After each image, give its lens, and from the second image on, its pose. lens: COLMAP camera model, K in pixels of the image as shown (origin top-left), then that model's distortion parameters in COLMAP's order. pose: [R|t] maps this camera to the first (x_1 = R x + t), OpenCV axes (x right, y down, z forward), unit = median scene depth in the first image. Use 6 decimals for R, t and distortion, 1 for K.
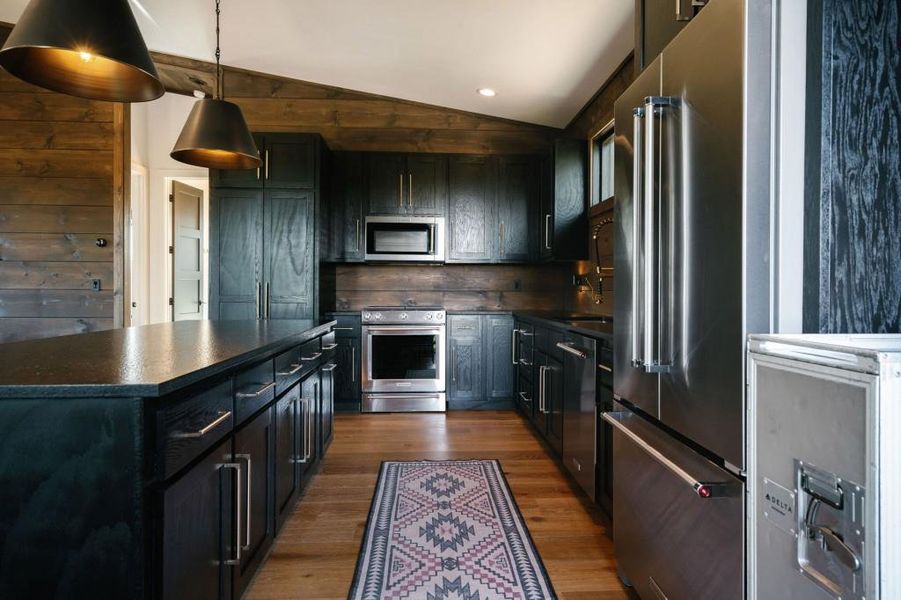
lens RADIAL K [[483.9, 0, 452.5], [0, 483.9, 293.5], [0, 0, 1]] dist [0.000691, 0.000233]
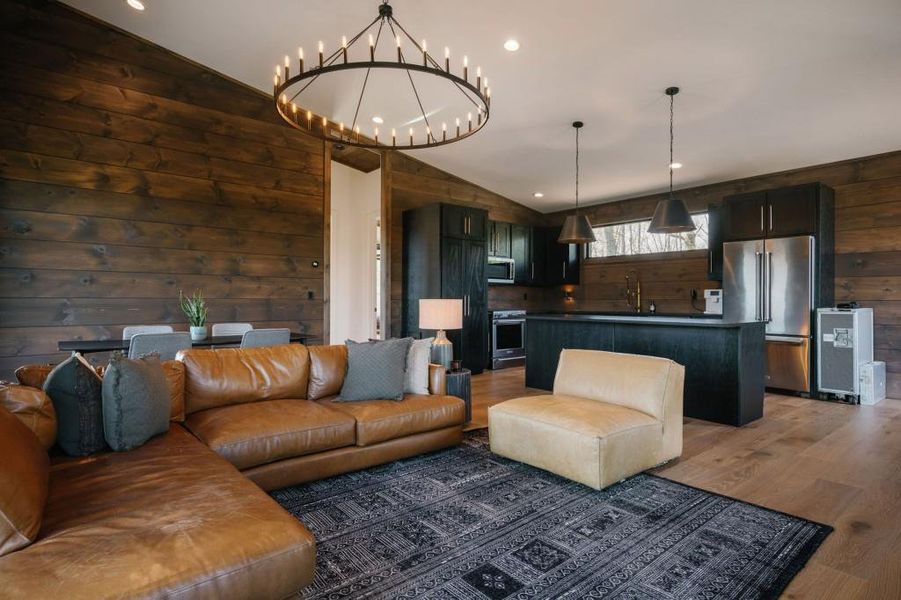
lens RADIAL K [[483.9, 0, 450.1], [0, 483.9, 301.6], [0, 0, 1]] dist [0.000691, 0.000233]
pose [[0.806389, -0.003130, 0.591377, -1.222498], [0.003175, 0.999994, 0.000962, -0.001207], [-0.591377, 0.001102, 0.806395, -0.307986]]
